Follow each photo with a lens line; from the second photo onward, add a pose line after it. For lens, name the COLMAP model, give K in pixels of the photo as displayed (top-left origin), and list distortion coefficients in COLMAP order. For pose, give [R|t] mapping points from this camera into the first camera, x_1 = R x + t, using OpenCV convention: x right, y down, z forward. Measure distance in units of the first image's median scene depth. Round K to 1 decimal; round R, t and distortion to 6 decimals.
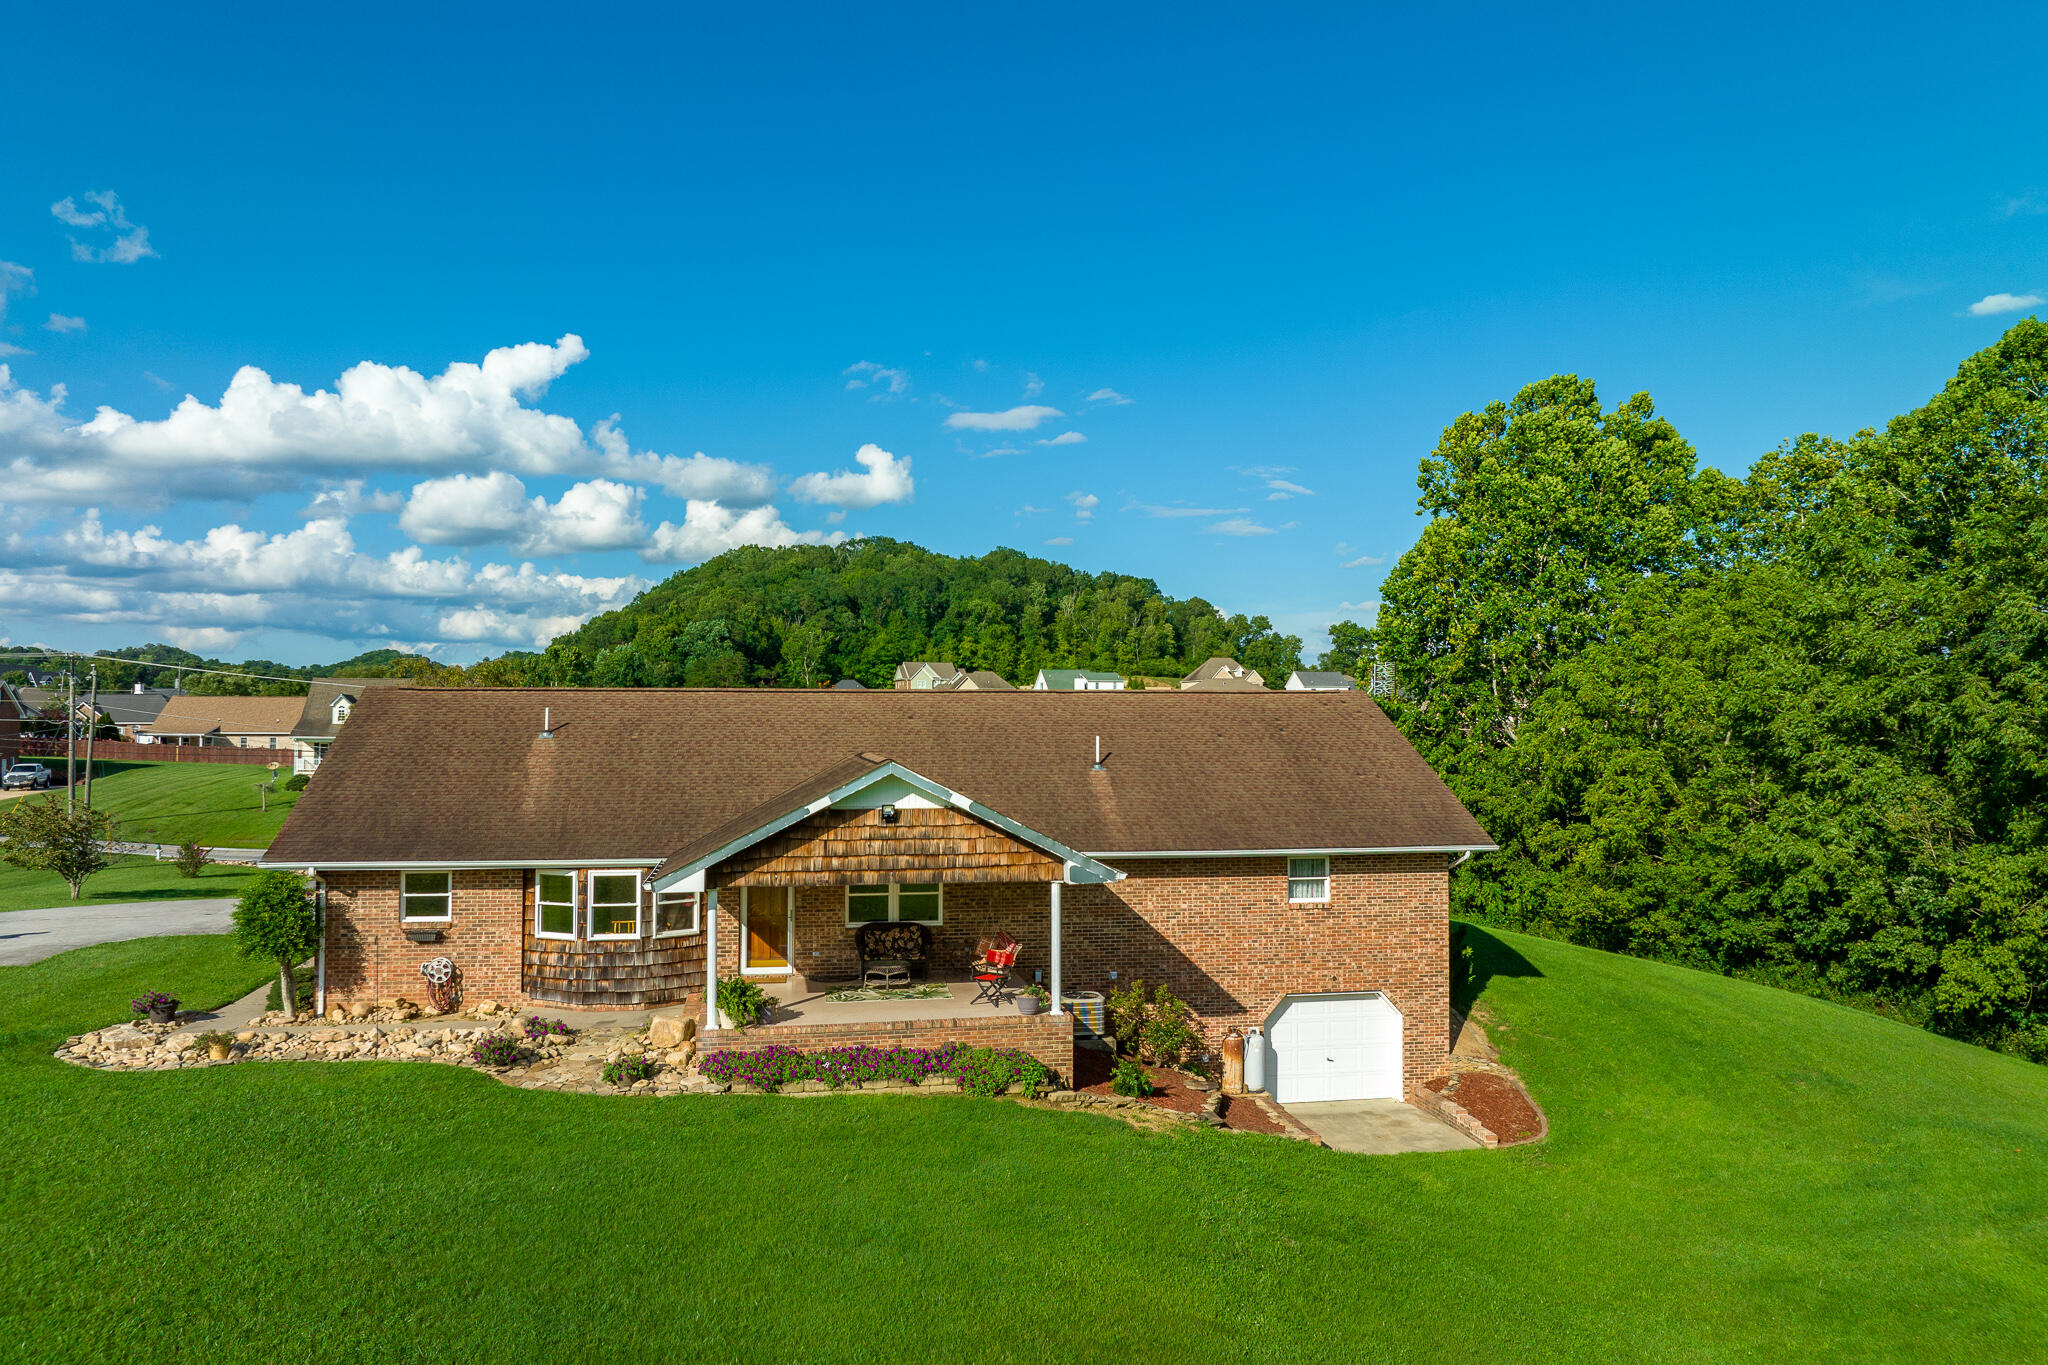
lens RADIAL K [[1485.1, 0, 1052.6], [0, 1485.1, 681.3], [0, 0, 1]] dist [-0.027629, 0.002591]
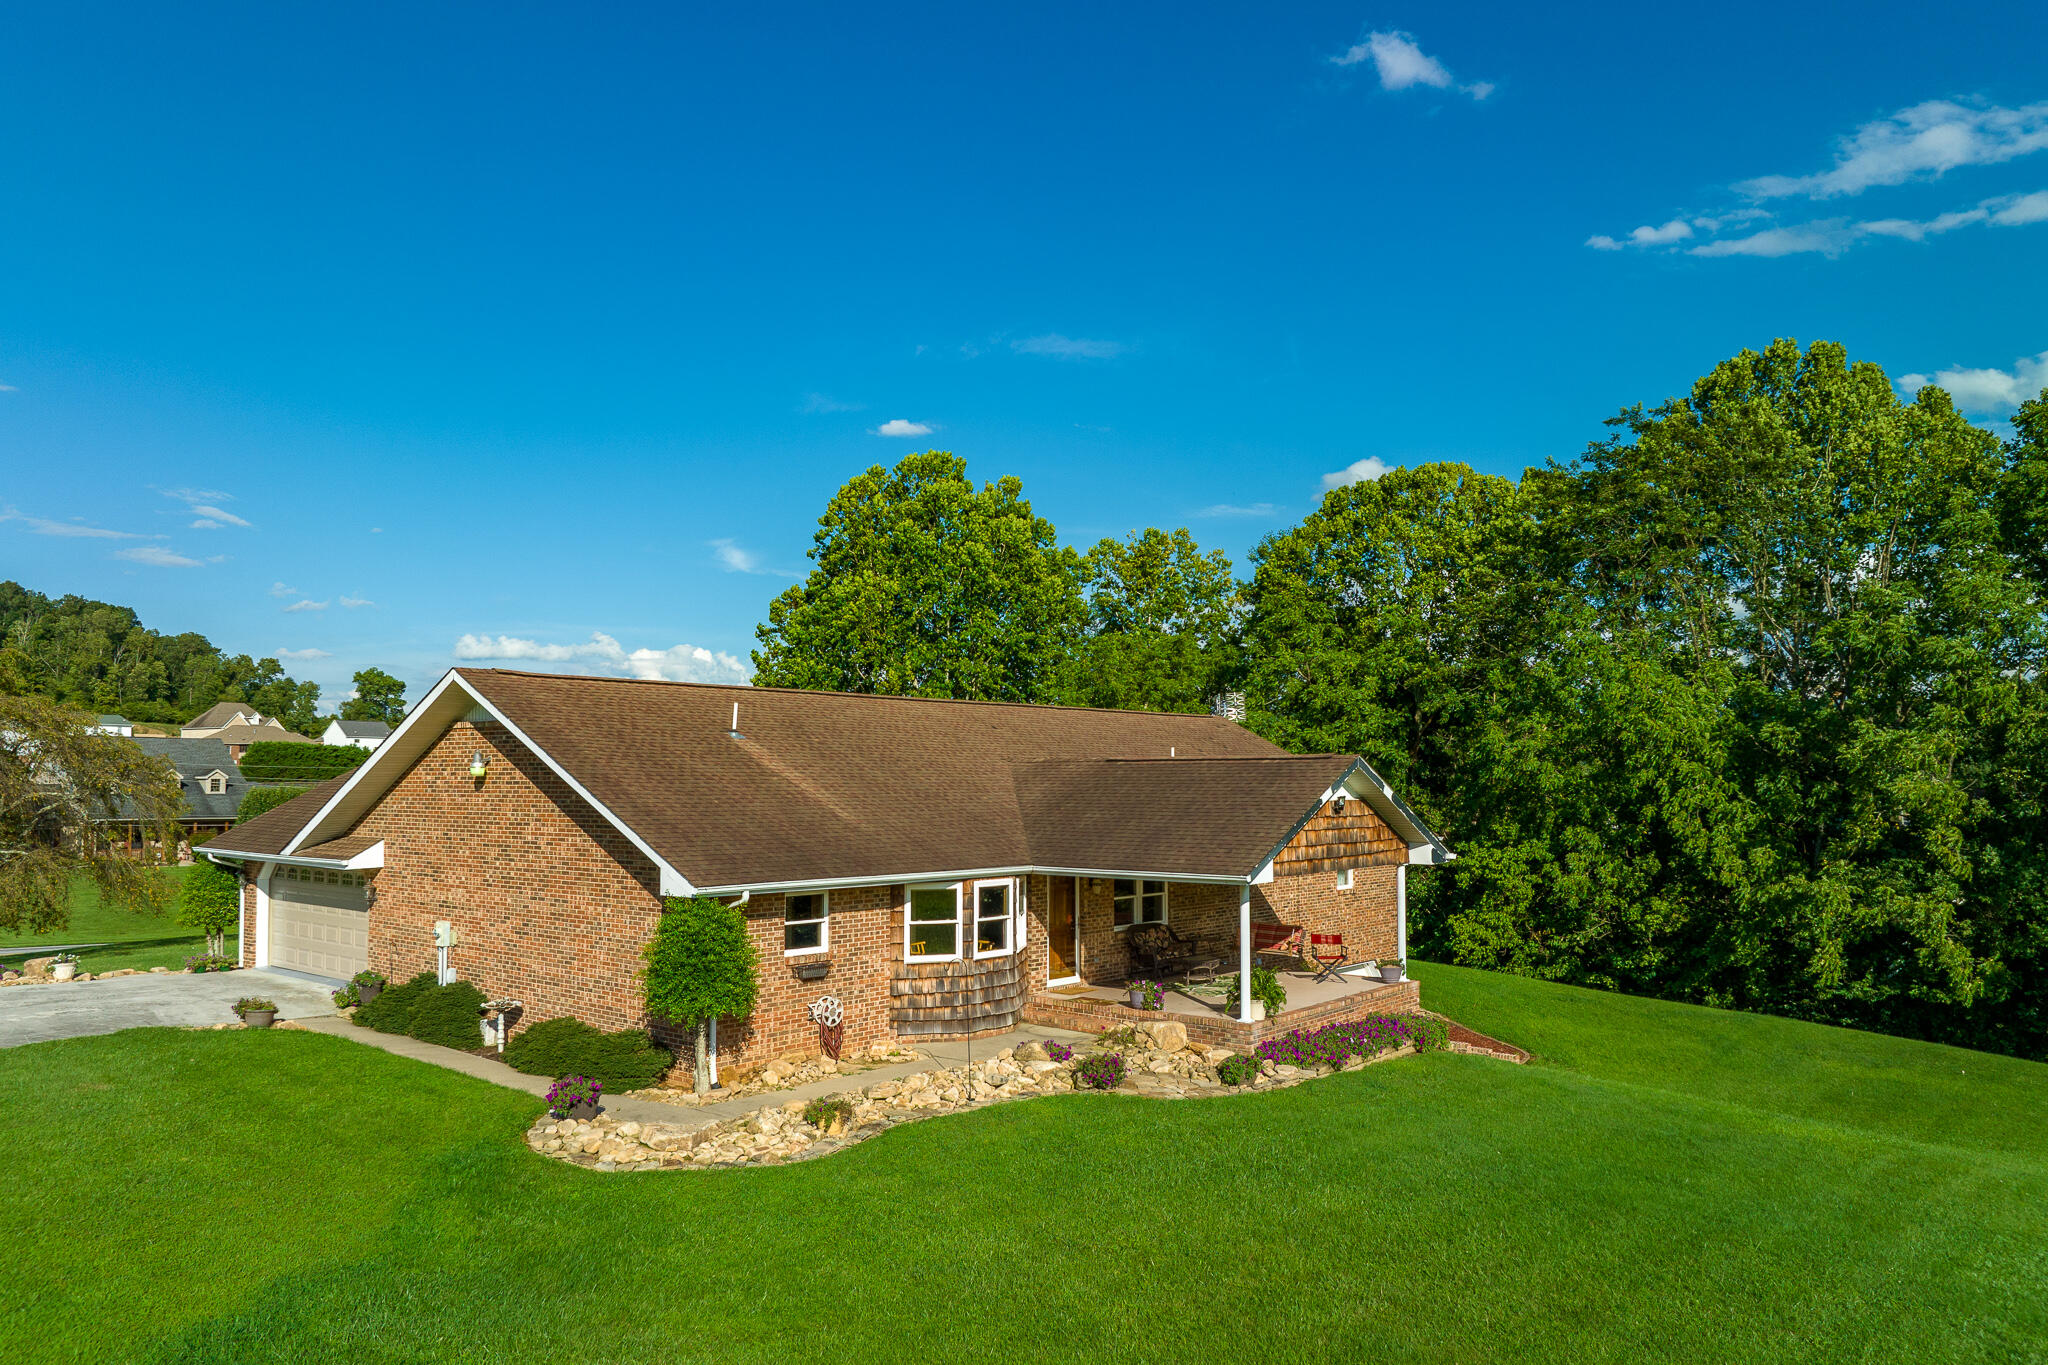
lens RADIAL K [[1485.1, 0, 1052.6], [0, 1485.1, 681.3], [0, 0, 1]] dist [-0.027629, 0.002591]
pose [[0.756134, 0.042805, 0.653016, -0.856521], [-0.015690, 0.998757, -0.047301, 0.047763], [-0.654229, 0.025520, 0.755866, 0.281874]]
